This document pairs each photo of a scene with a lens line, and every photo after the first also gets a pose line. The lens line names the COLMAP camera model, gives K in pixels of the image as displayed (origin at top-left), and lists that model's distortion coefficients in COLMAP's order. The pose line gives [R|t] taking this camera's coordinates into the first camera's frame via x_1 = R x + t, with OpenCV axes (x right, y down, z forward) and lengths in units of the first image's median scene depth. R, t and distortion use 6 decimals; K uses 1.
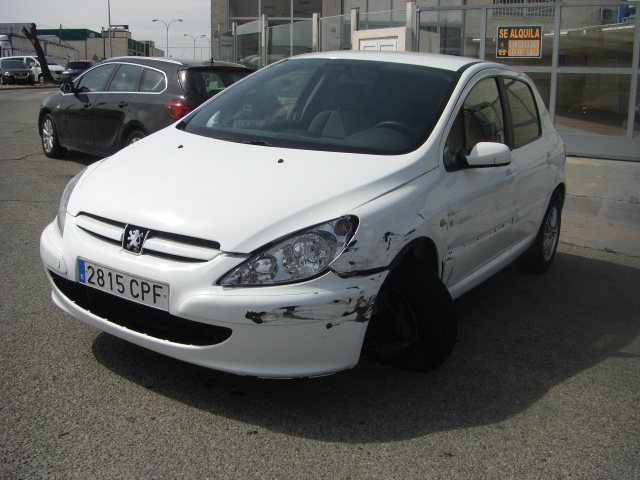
lens RADIAL K [[726.3, 0, 320.0], [0, 726.3, 240.0], [0, 0, 1]] dist [-0.169332, 0.073620]
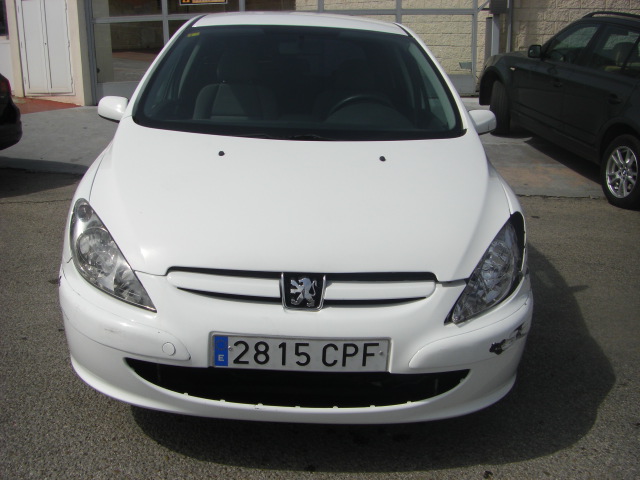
lens RADIAL K [[726.3, 0, 320.0], [0, 726.3, 240.0], [0, 0, 1]] dist [-0.169332, 0.073620]
pose [[0.825788, -0.186638, 0.532203, -0.641074], [0.143330, 0.982124, 0.122023, -0.143429], [-0.545464, -0.024485, 0.837777, 0.367607]]
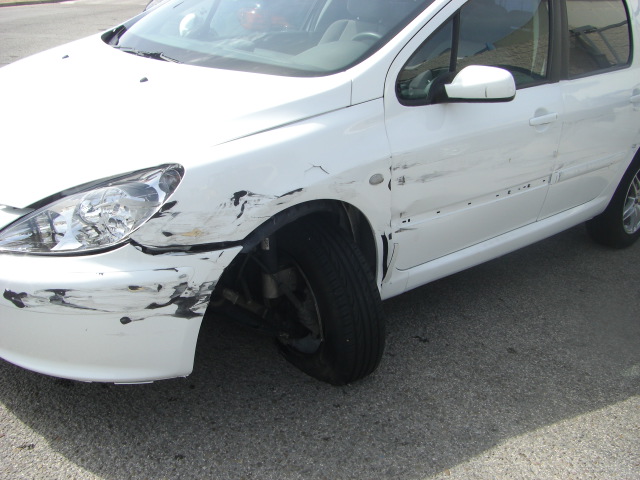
lens RADIAL K [[726.3, 0, 320.0], [0, 726.3, 240.0], [0, 0, 1]] dist [-0.169332, 0.073620]
pose [[0.966037, 0.099146, -0.238627, 0.337483], [-0.072963, 0.990545, 0.116179, -0.050661], [0.247889, -0.094822, 0.964137, 0.369734]]
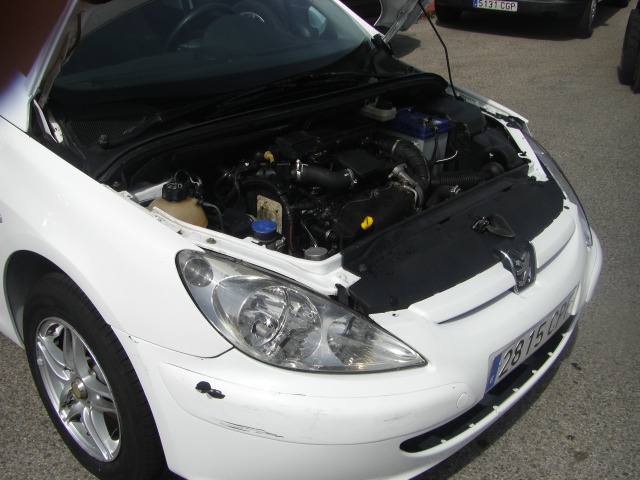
lens RADIAL K [[715.1, 0, 304.4], [0, 715.1, 240.5], [0, 0, 1]] dist [-0.147956, 0.010961]
pose [[0.183276, -0.477256, 0.859440, -0.835748], [0.206891, 0.873393, 0.440885, -0.345842], [-0.961044, 0.097007, 0.258812, 1.035947]]
